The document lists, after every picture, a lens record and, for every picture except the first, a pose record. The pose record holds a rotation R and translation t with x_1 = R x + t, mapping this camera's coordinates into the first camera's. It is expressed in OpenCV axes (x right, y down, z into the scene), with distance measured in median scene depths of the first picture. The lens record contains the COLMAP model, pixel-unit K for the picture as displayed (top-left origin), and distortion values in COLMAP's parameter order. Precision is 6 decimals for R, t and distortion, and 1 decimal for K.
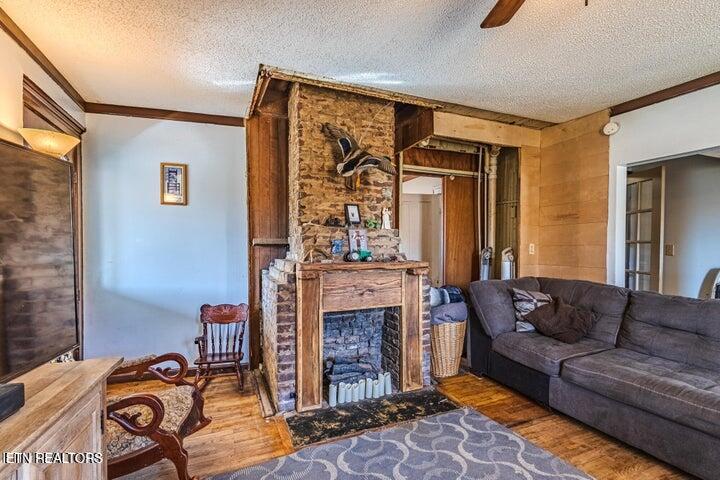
lens RADIAL K [[335.6, 0, 361.6], [0, 335.6, 251.8], [0, 0, 1]] dist [0.000695, -0.000140]
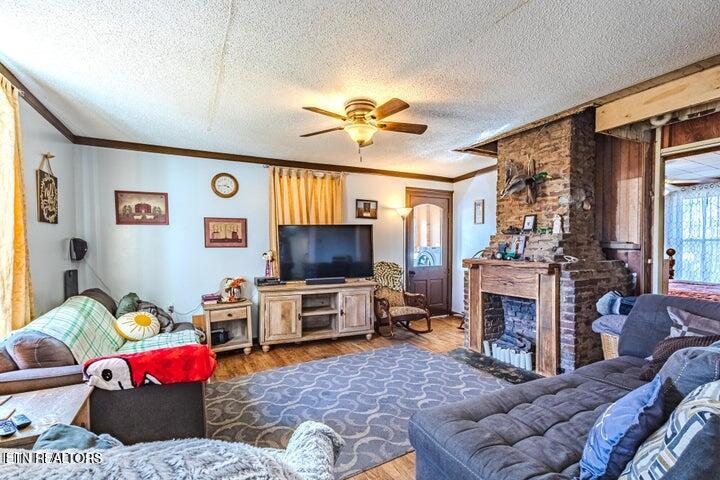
lens RADIAL K [[335.6, 0, 361.6], [0, 335.6, 251.8], [0, 0, 1]] dist [0.000695, -0.000140]
pose [[0.084570, 0.016271, -0.996285, 1.174820], [-0.017756, 0.999733, 0.014820, -0.012356], [0.996259, 0.016437, 0.084836, 0.272363]]
